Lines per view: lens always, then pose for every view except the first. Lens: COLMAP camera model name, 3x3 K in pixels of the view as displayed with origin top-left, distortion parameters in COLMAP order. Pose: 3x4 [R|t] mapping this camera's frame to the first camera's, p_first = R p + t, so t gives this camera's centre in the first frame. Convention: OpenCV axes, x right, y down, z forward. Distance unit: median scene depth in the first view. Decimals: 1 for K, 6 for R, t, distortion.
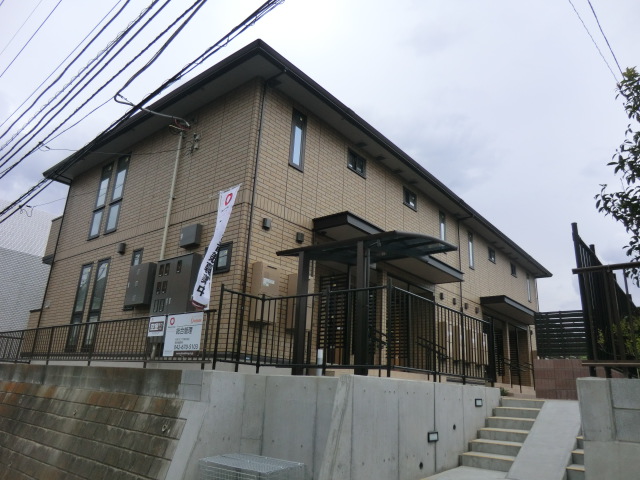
lens RADIAL K [[468.3, 0, 319.0], [0, 468.3, 239.3], [0, 0, 1]] dist [-0.078614, 0.060896]
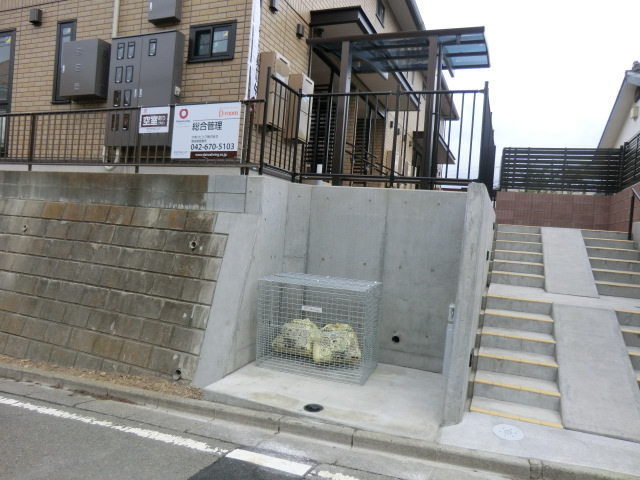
lens RADIAL K [[468.3, 0, 323.1], [0, 468.3, 236.3], [0, 0, 1]] dist [-0.078614, 0.060896]
pose [[0.953919, 0.017993, 0.299524, -0.326248], [-0.117822, 0.940490, 0.318741, 0.098106], [-0.275965, -0.339344, 0.899272, 0.186799]]
